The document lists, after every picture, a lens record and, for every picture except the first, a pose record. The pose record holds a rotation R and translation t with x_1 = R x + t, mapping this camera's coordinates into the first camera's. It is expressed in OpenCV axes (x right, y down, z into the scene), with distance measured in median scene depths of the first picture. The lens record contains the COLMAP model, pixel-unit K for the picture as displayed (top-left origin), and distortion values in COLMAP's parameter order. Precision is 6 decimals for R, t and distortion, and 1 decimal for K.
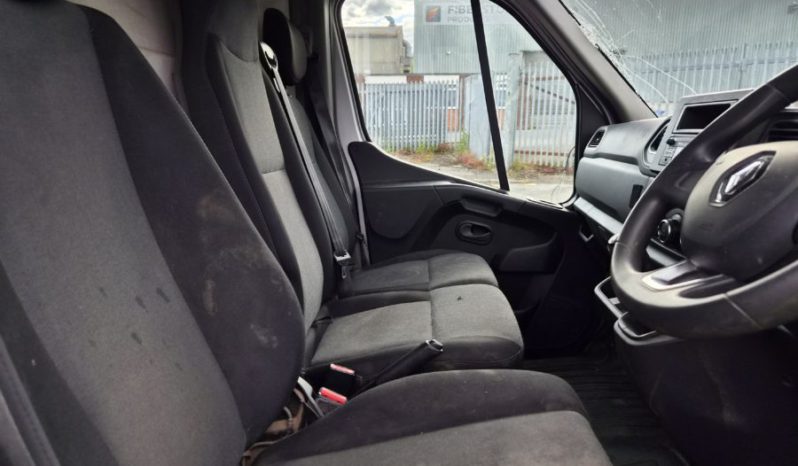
lens RADIAL K [[532.0, 0, 391.7], [0, 532.0, 229.1], [0, 0, 1]] dist [0.078000, -0.052514]
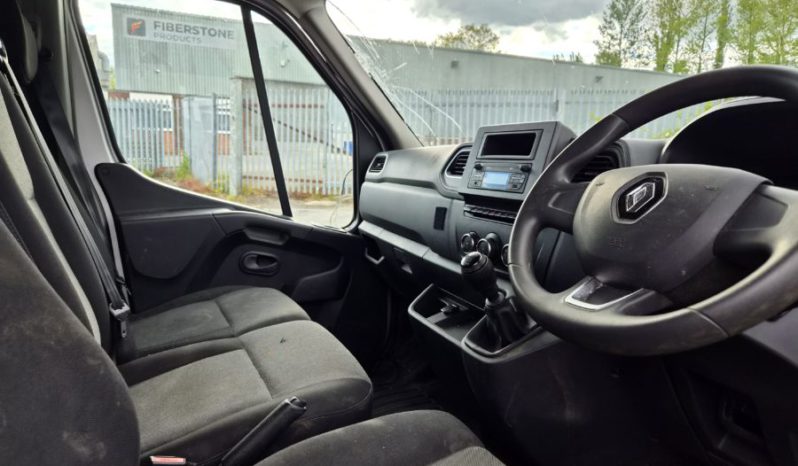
lens RADIAL K [[535.7, 0, 389.6], [0, 535.7, 232.0], [0, 0, 1]] dist [0.064104, -0.048309]
pose [[0.877153, -0.051078, 0.477486, -0.094845], [0.071236, 0.997166, -0.024193, -0.010446], [-0.474898, 0.055236, 0.878306, 0.088934]]
